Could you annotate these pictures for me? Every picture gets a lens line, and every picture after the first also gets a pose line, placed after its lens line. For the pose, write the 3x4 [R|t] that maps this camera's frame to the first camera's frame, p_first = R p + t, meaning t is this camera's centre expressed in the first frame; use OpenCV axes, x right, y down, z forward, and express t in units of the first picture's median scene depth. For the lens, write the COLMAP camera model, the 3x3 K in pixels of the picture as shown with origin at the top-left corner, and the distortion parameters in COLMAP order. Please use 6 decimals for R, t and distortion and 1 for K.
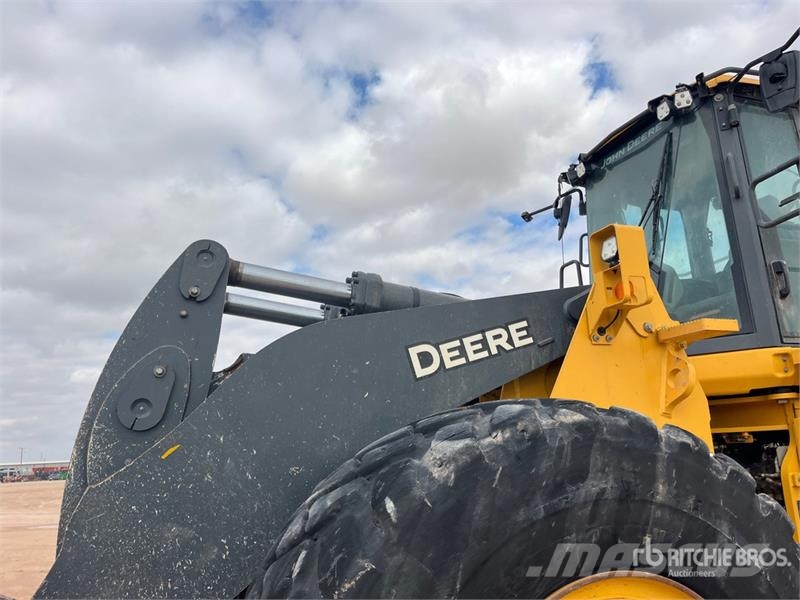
lens RADIAL K [[607.8, 0, 411.6], [0, 607.8, 298.7], [0, 0, 1]] dist [0.074625, -0.108754]
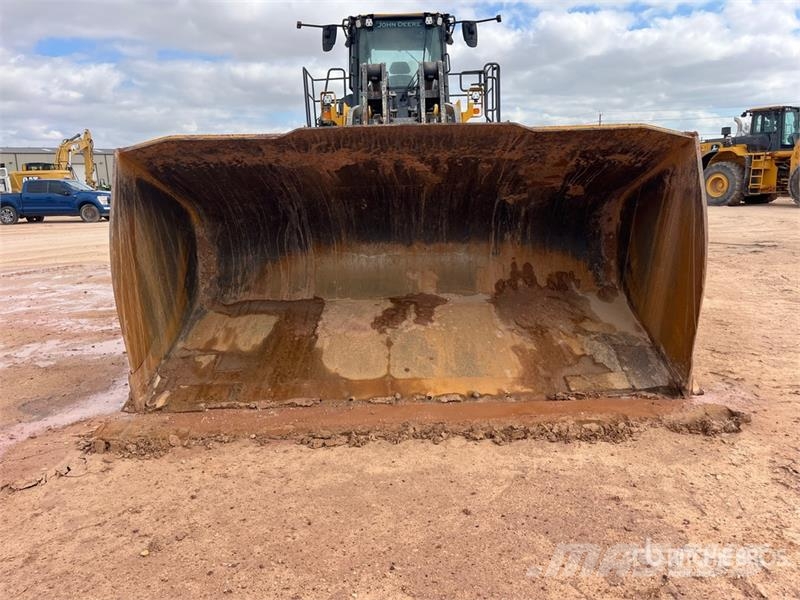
lens RADIAL K [[599.2, 0, 399.3], [0, 599.2, 312.1], [0, 0, 1]] dist [0.063676, -0.070346]
pose [[0.351049, -0.149567, 0.924335, -3.041021], [-0.212516, 0.948673, 0.234216, 0.350352], [-0.911922, -0.278657, 0.301245, 0.216471]]
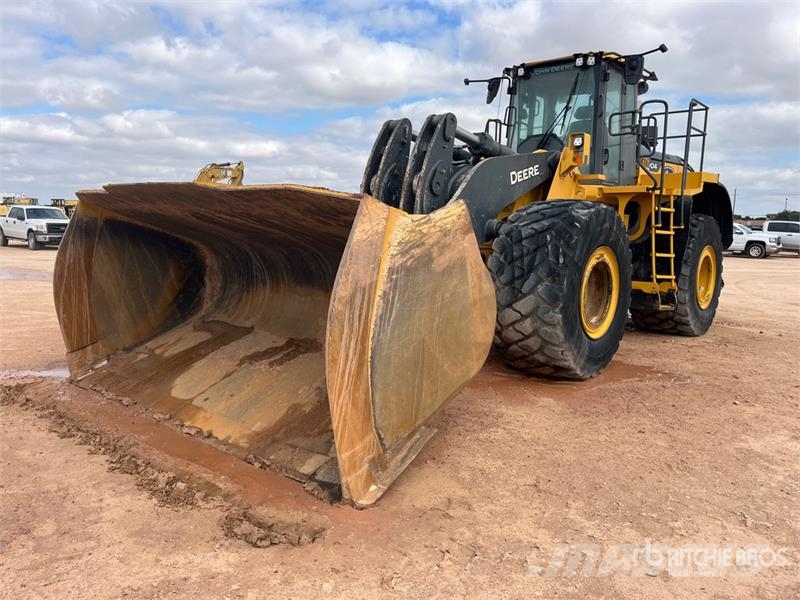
lens RADIAL K [[606.3, 0, 402.8], [0, 606.3, 300.4], [0, 0, 1]] dist [0.068340, -0.086337]
pose [[0.877166, 0.020728, 0.479740, -1.770558], [-0.185787, 0.935910, 0.299259, -0.103308], [-0.442791, -0.351629, 0.824799, -1.167603]]
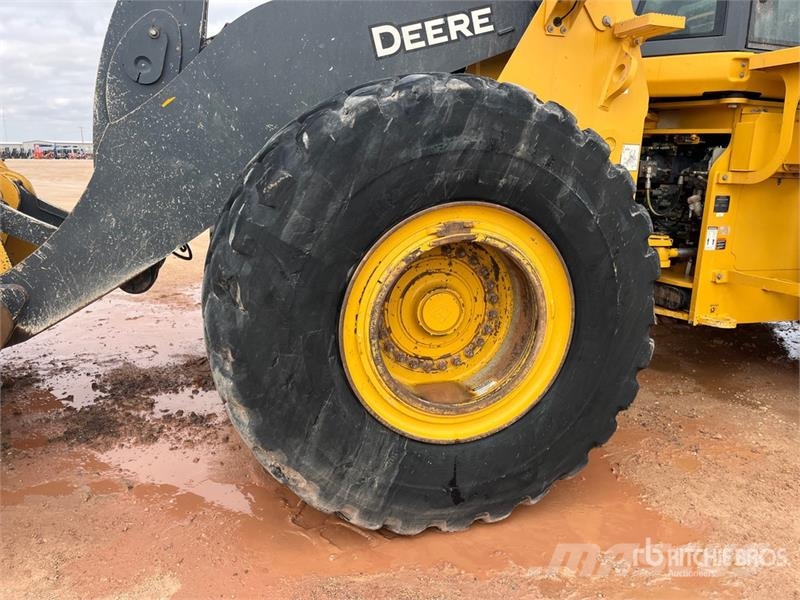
lens RADIAL K [[606.3, 0, 402.8], [0, 606.3, 300.4], [0, 0, 1]] dist [0.068340, -0.086337]
pose [[0.993704, 0.090461, -0.066106, 0.190983], [-0.050747, 0.889418, 0.454269, 0.015202], [0.099889, -0.448054, 0.888409, -0.234236]]
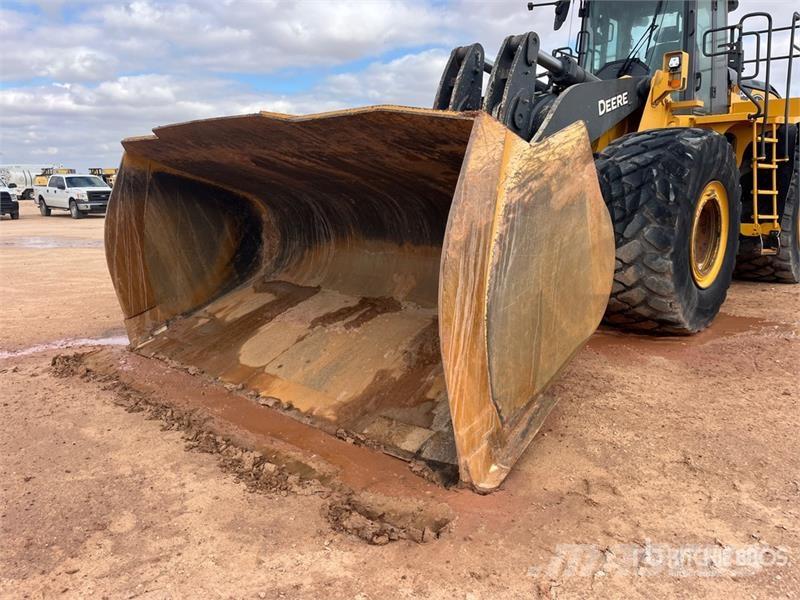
lens RADIAL K [[599.2, 0, 399.3], [0, 599.2, 312.1], [0, 0, 1]] dist [0.063676, -0.070346]
pose [[0.902950, -0.044175, 0.427469, -1.803739], [-0.138962, 0.911251, 0.387700, 0.033380], [-0.406658, -0.409476, 0.816675, -0.876184]]
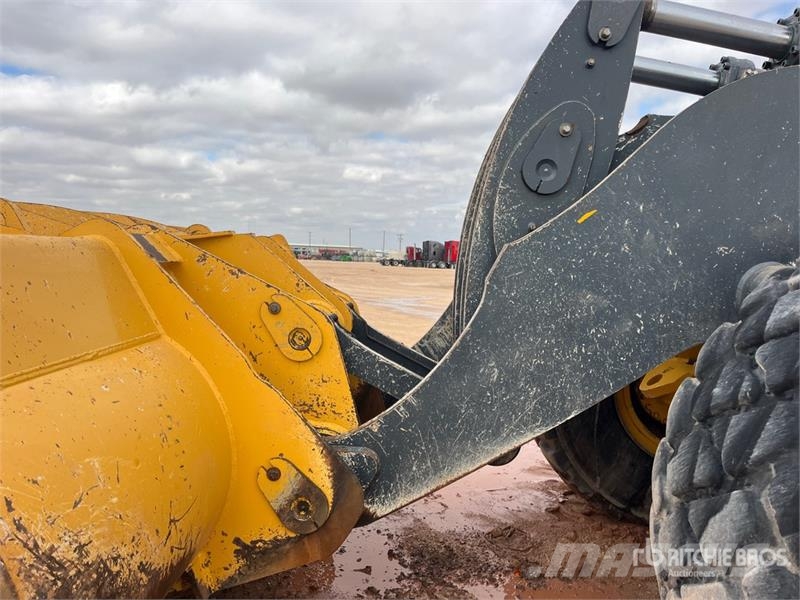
lens RADIAL K [[606.3, 0, 402.8], [0, 606.3, 300.4], [0, 0, 1]] dist [0.068340, -0.086337]
pose [[0.919905, 0.121264, -0.372920, -0.272551], [0.000166, 0.950865, 0.309606, 0.080865], [0.392140, -0.284870, 0.874686, 0.055433]]
